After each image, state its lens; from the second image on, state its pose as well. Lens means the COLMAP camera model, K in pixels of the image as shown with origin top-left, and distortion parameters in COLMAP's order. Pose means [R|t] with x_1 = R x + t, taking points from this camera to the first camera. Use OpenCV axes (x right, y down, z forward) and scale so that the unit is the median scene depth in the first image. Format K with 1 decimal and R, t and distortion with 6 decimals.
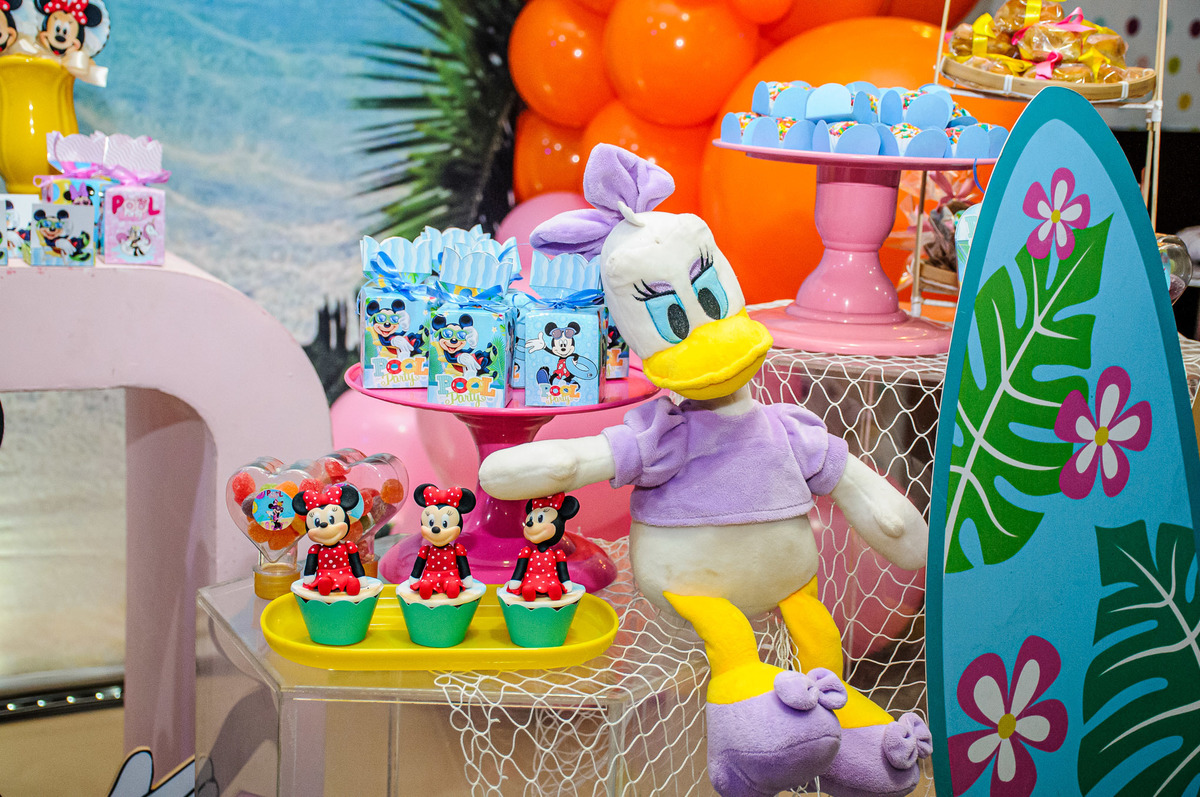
lens RADIAL K [[1704.4, 0, 602.1], [0, 1704.4, 415.1], [0, 0, 1]] dist [0.213367, 0.029178]
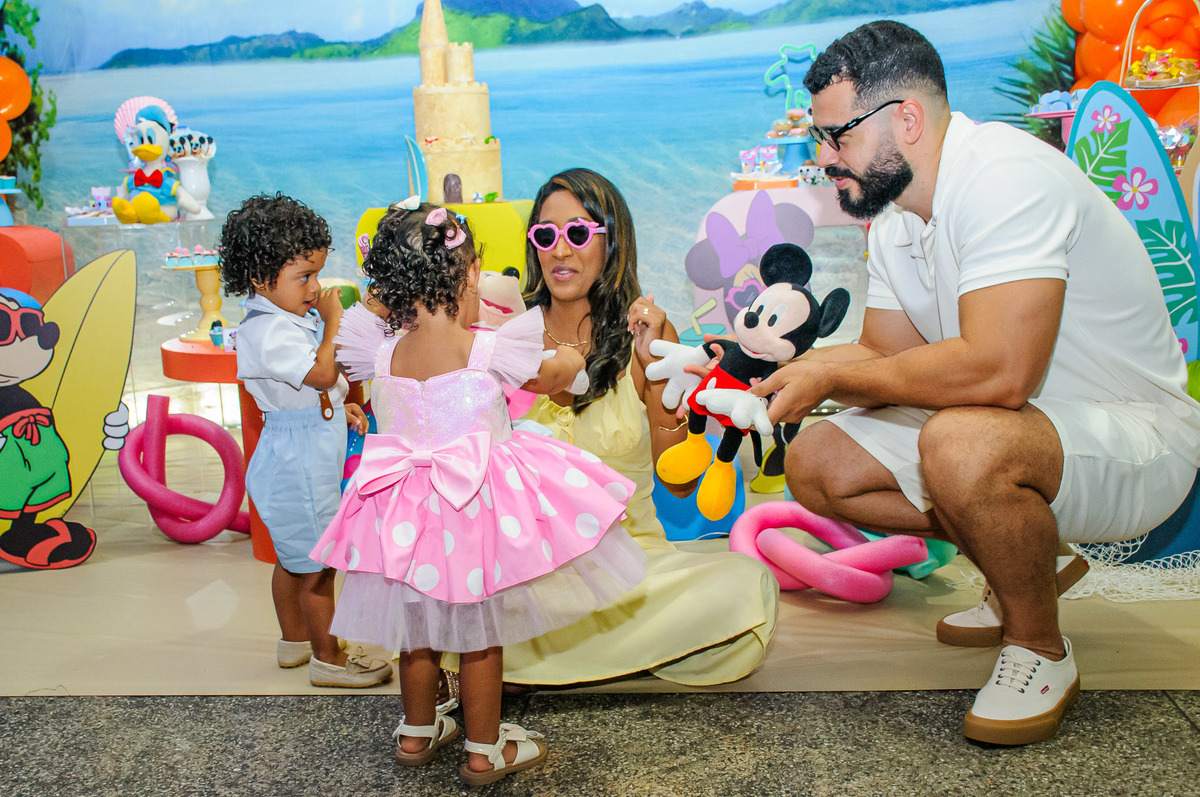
lens RADIAL K [[1319.1, 0, 550.1], [0, 1319.1, 449.3], [0, 0, 1]] dist [-0.055277, 0.241933]
pose [[0.834352, 0.011398, -0.551114, 0.709461], [-0.015666, 0.999873, -0.003039, 0.495310], [0.551009, 0.011170, 0.834424, -1.548229]]
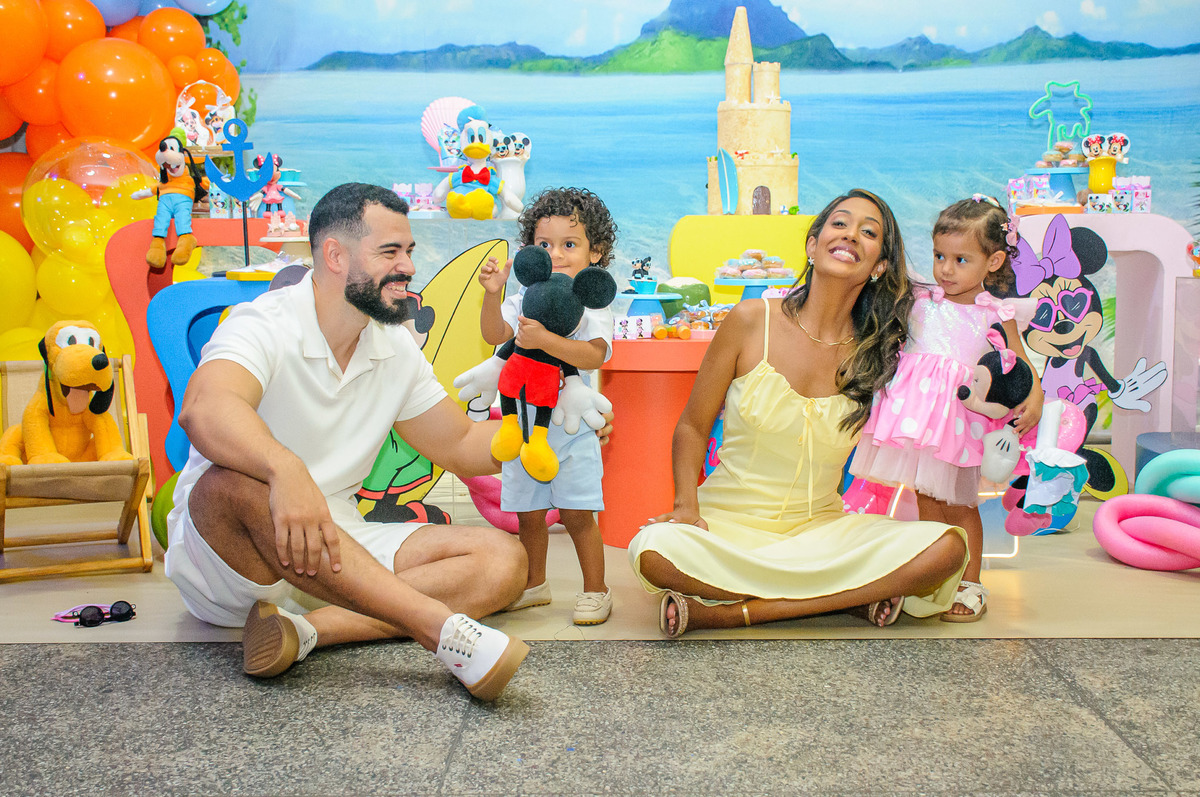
lens RADIAL K [[1503.3, 0, 599.0], [0, 1503.3, 411.8], [0, 0, 1]] dist [-0.000291, 0.247797]
pose [[0.890480, -0.006979, -0.454969, 0.142979], [-0.037347, 0.995388, -0.088365, 0.716075], [0.453487, 0.095679, 0.886112, -2.427133]]
